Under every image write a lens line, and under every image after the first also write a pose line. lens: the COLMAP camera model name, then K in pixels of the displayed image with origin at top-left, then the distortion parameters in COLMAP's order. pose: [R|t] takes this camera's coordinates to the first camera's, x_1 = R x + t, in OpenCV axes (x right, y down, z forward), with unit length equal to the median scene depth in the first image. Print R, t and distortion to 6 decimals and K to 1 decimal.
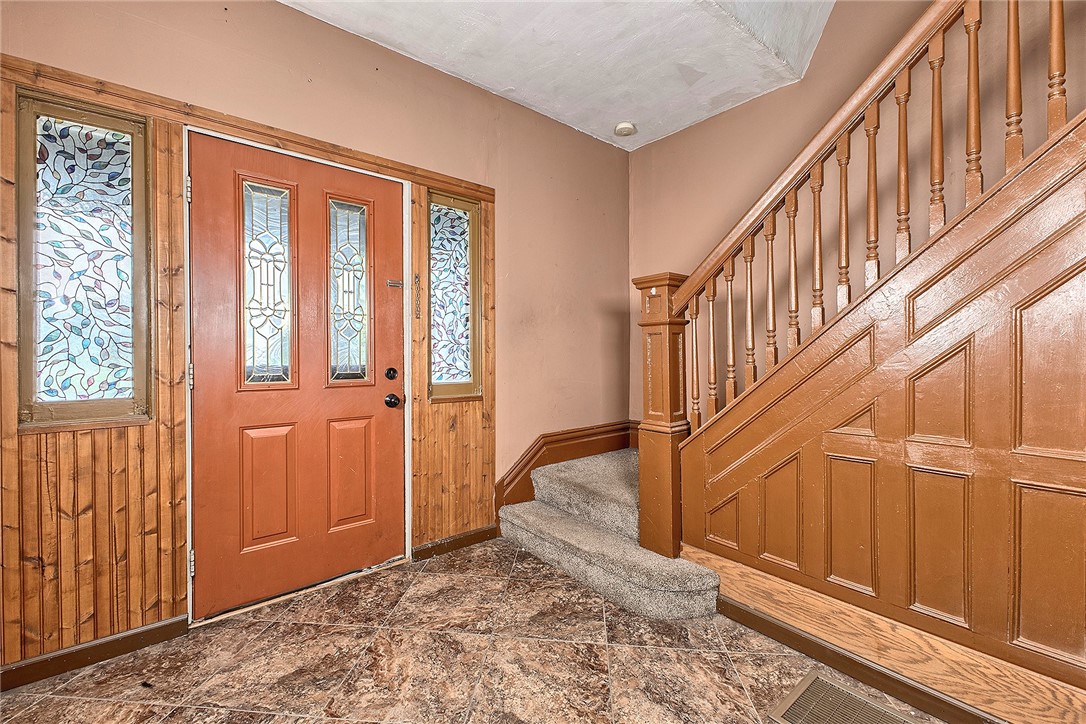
lens RADIAL K [[465.0, 0, 544.8], [0, 465.0, 358.7], [0, 0, 1]] dist [0.002917, -0.000875]
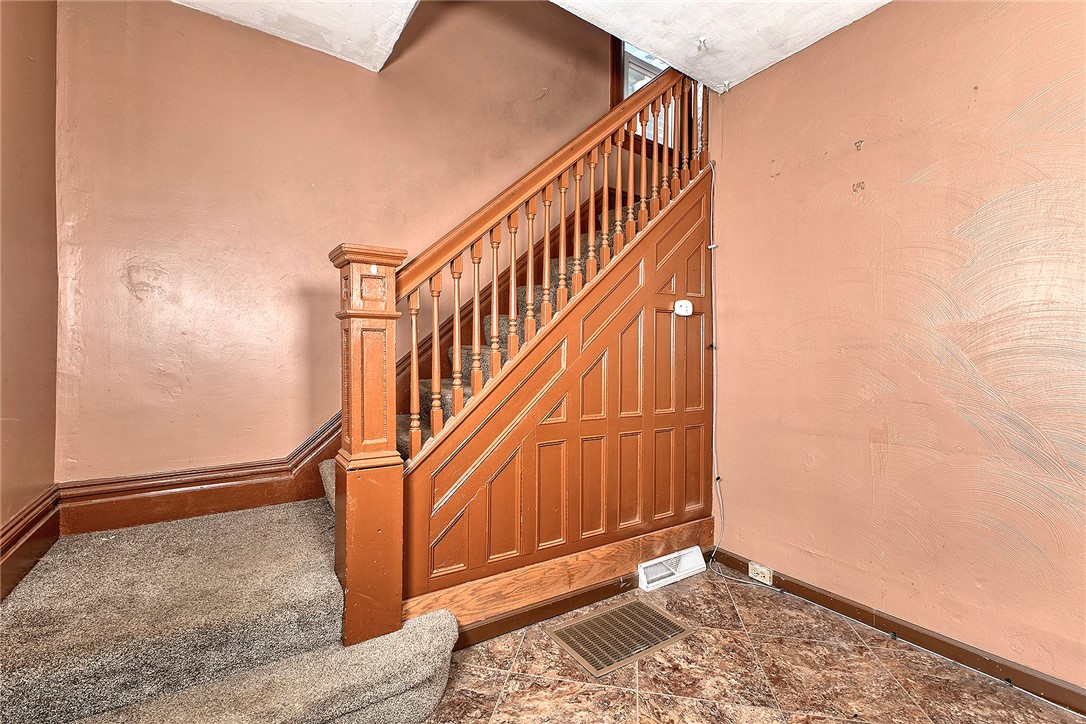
lens RADIAL K [[465.0, 0, 542.7], [0, 465.0, 356.3], [0, 0, 1]] dist [0.002917, -0.000875]
pose [[0.101656, 0.001826, 0.994818, -0.529069], [0.001615, 0.999997, -0.002000, -0.013545], [-0.994818, 0.001810, 0.101653, 0.802412]]
